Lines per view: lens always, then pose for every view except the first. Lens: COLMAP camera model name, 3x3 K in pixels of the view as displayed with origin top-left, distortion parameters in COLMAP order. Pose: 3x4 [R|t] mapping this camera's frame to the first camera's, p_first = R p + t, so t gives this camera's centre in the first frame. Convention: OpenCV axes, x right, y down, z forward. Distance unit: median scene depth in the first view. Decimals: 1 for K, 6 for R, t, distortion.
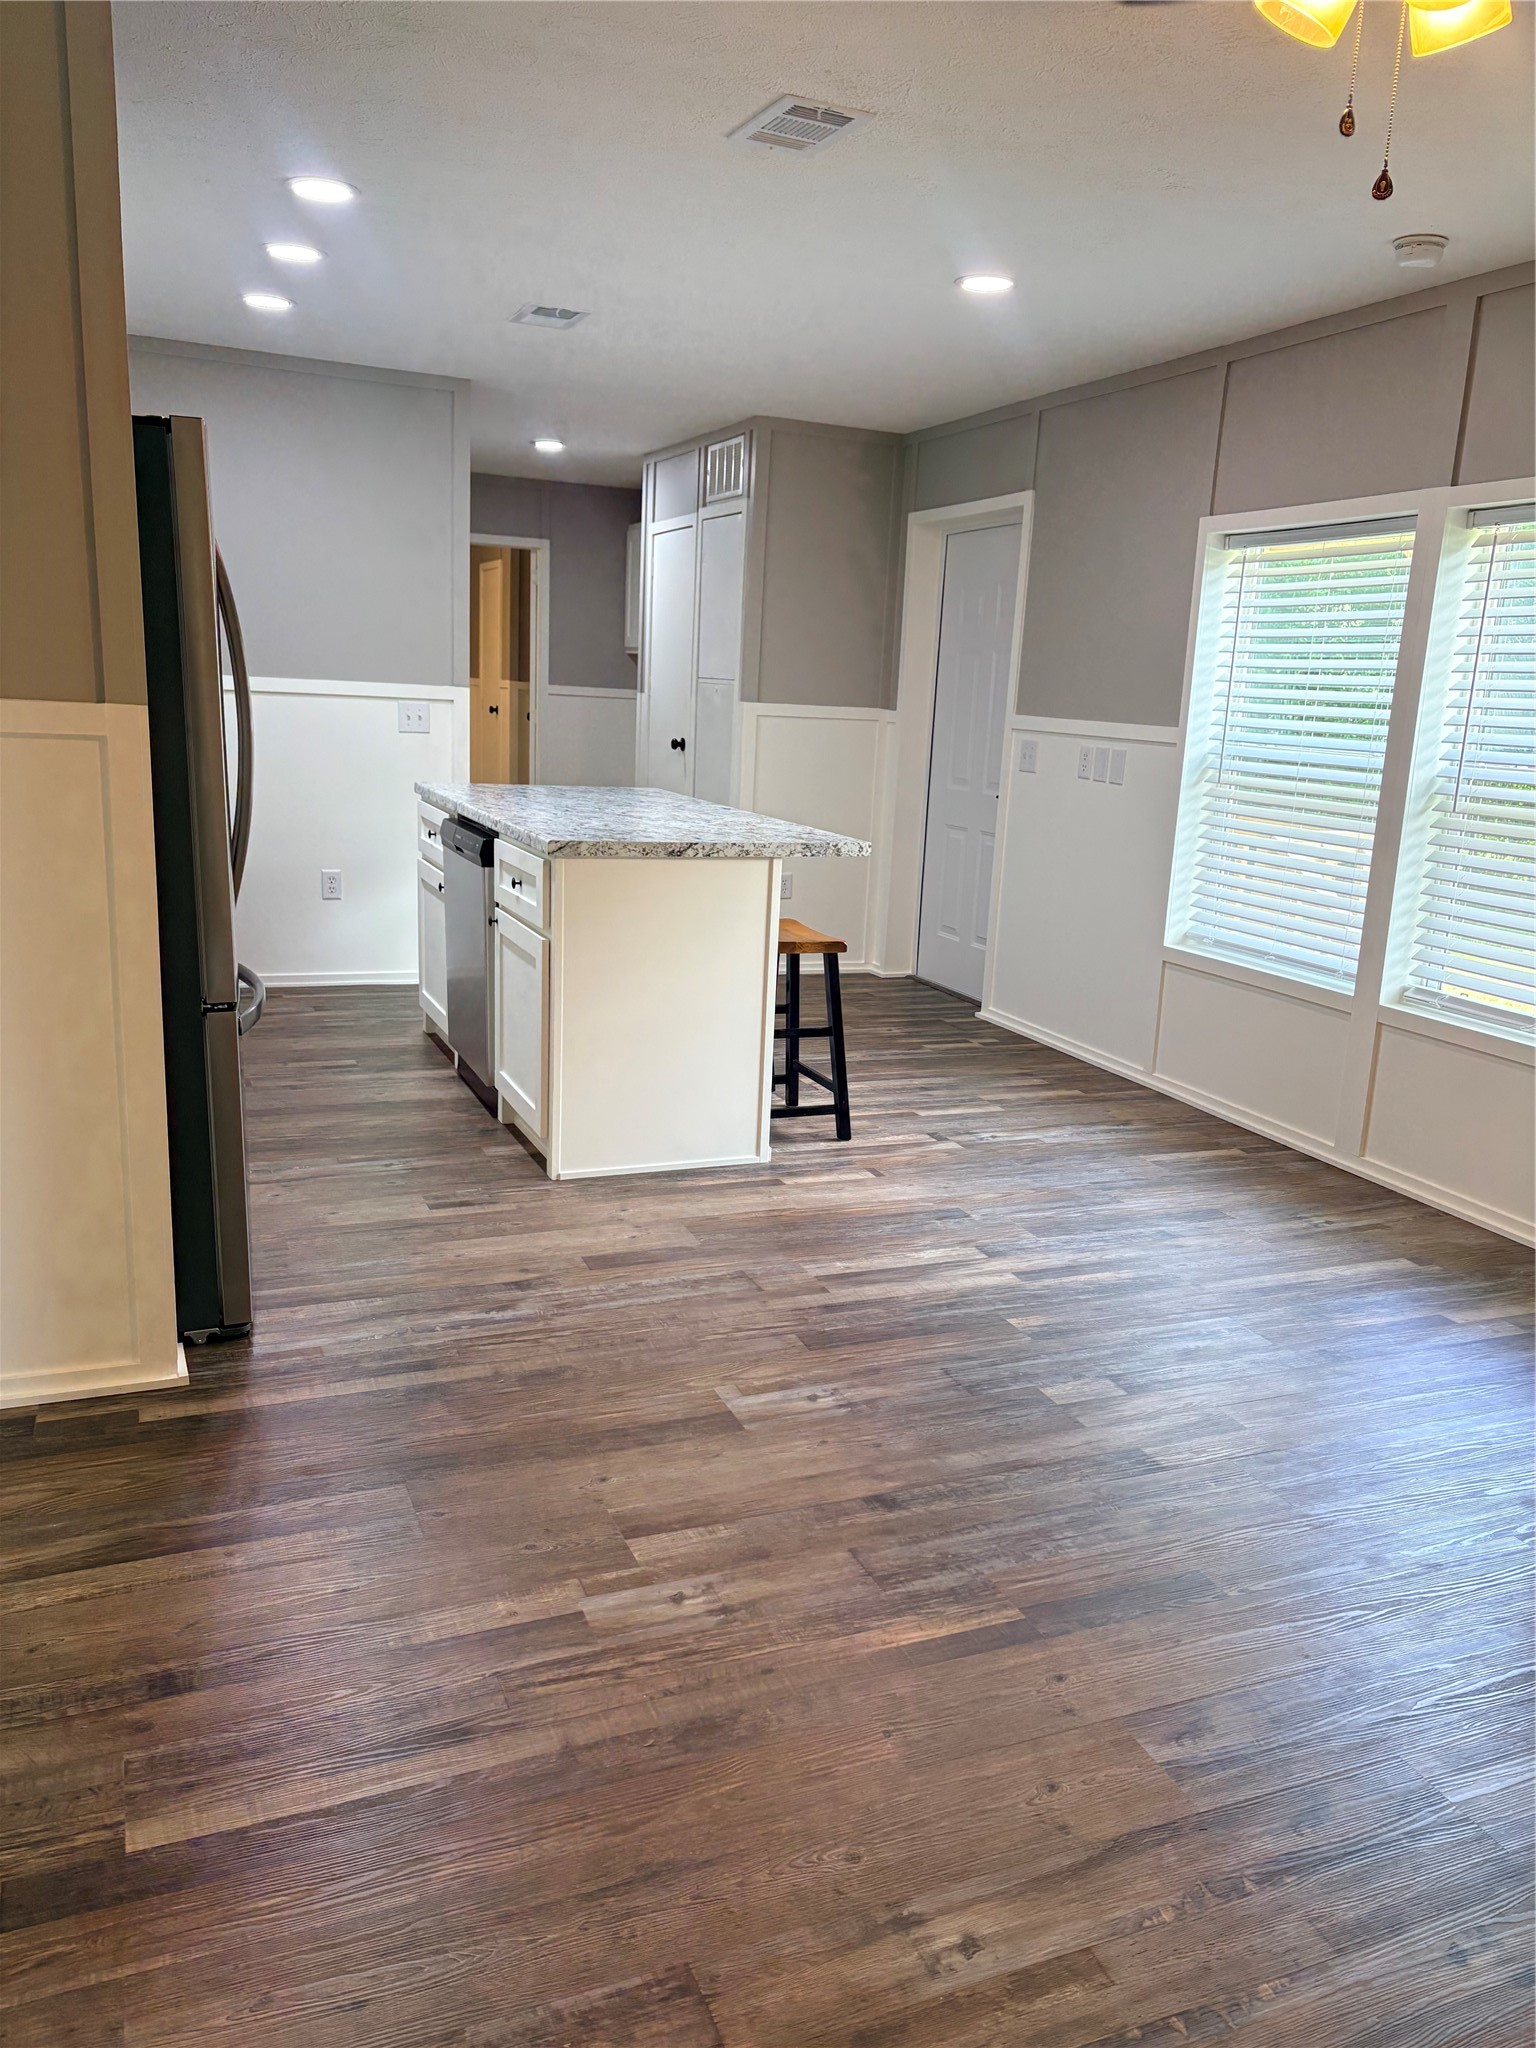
lens RADIAL K [[1525.5, 0, 768.0], [0, 1525.5, 1024.0], [0, 0, 1]] dist [0.093930, 0.001086]
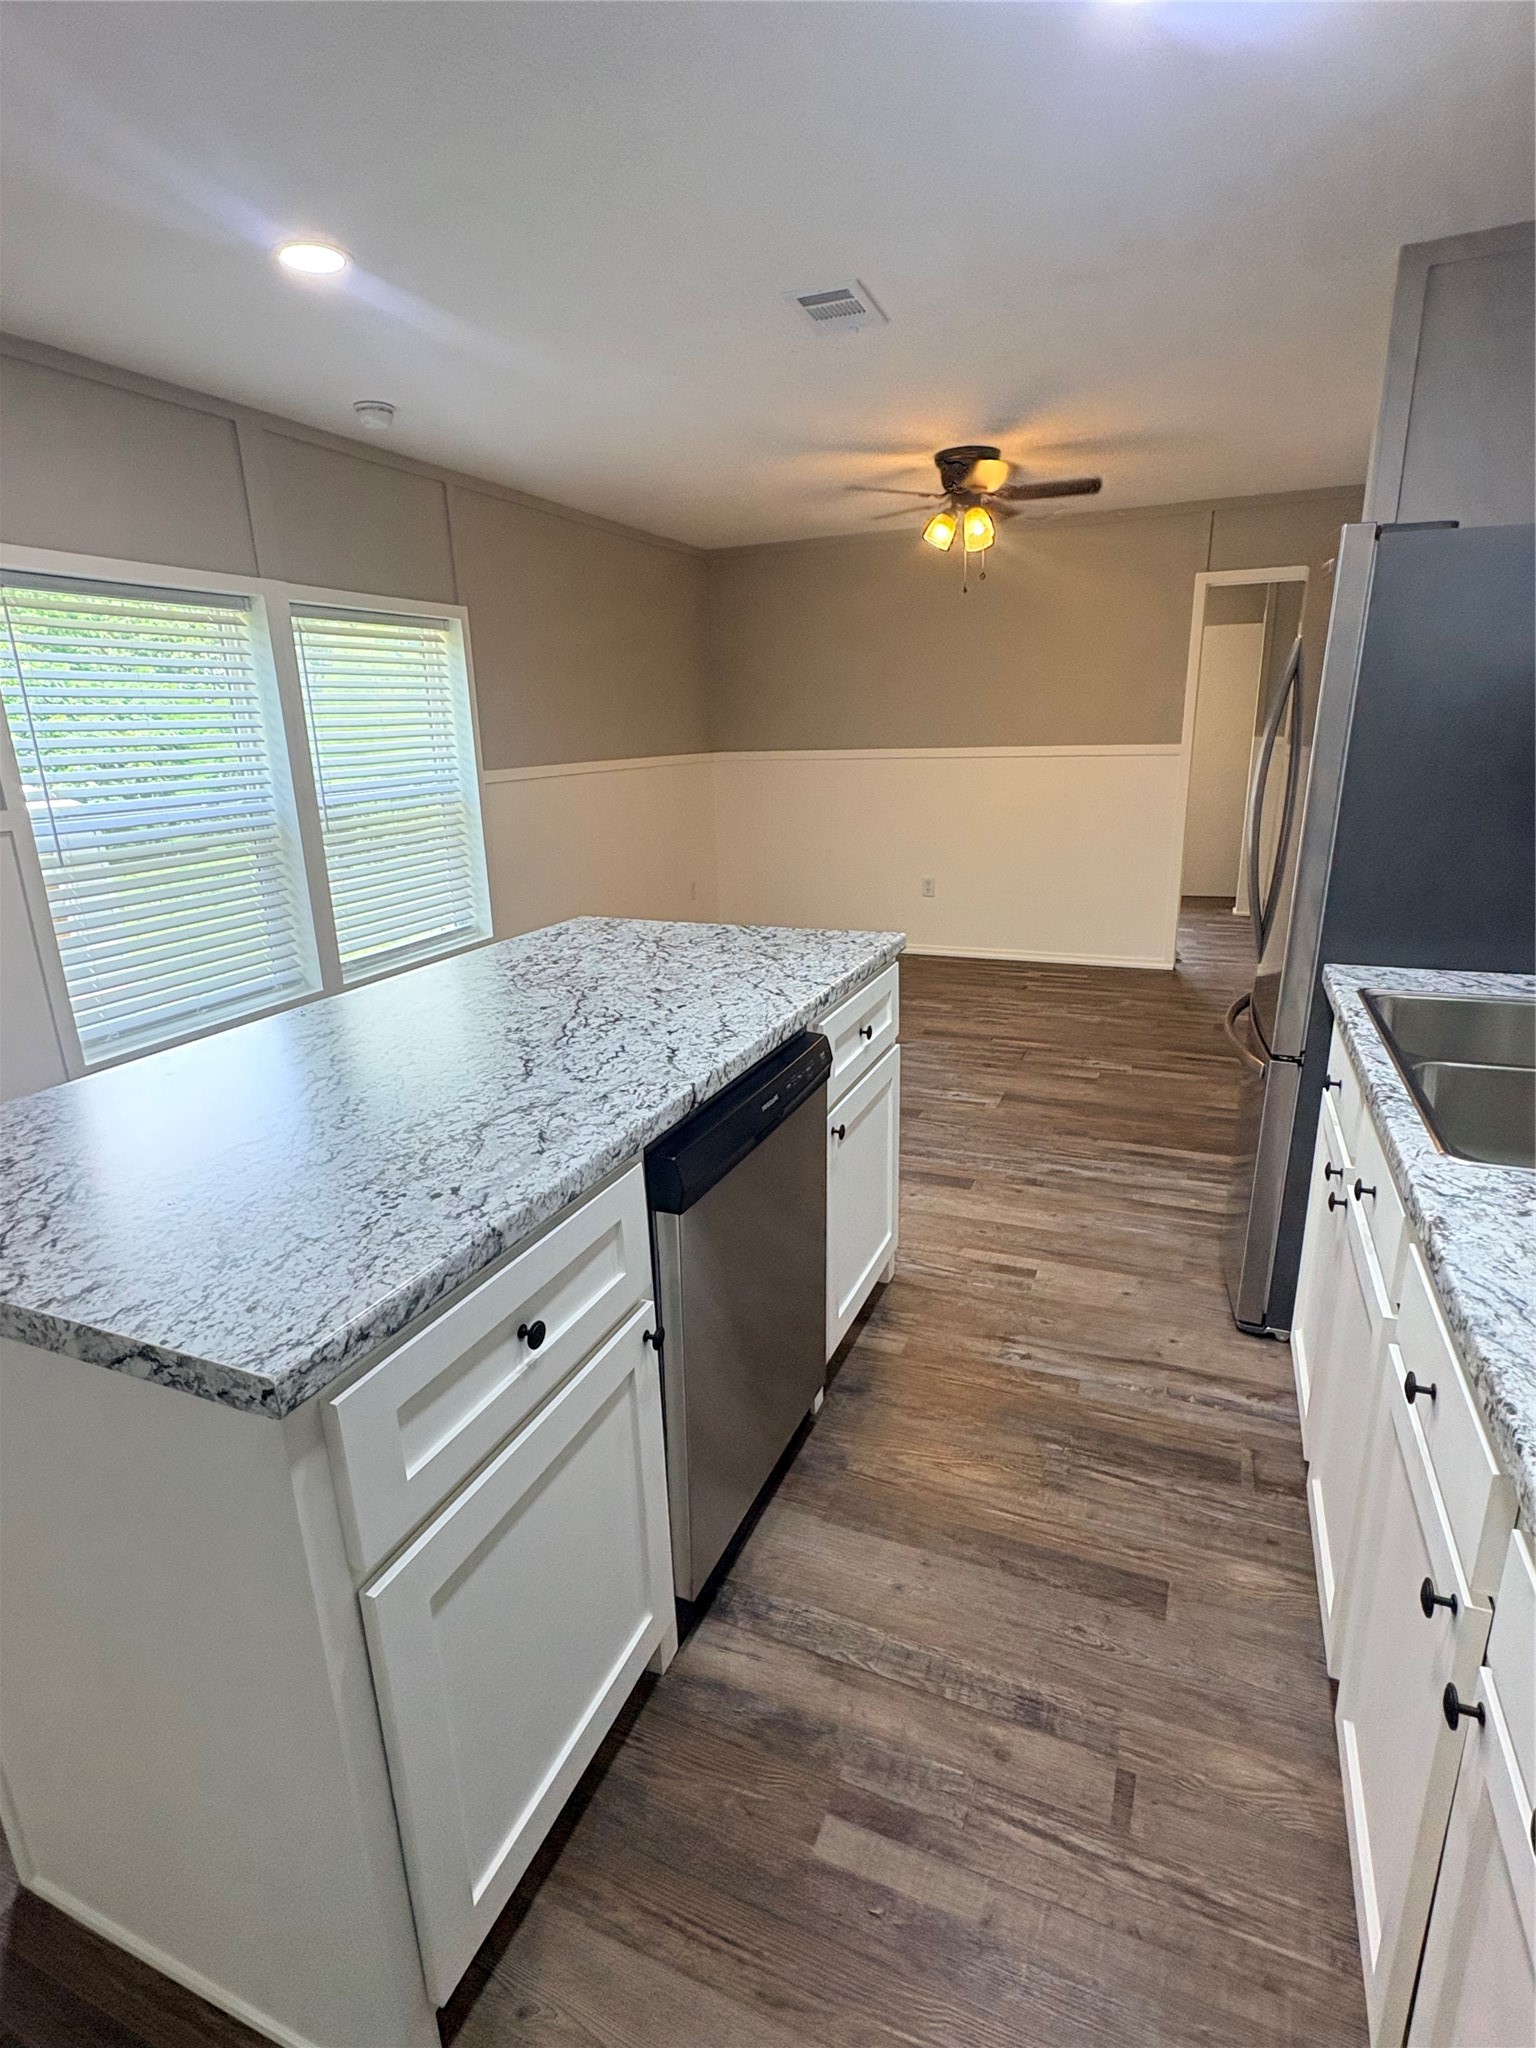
lens RADIAL K [[1030.3, 0, 768.0], [0, 1030.3, 1024.0], [0, 0, 1]] dist [0.000041, 0.000014]
pose [[-0.700931, -0.223099, 0.677439, -0.672471], [0.150277, 0.882300, 0.446054, -0.466663], [-0.697218, 0.414457, -0.584904, 1.864850]]
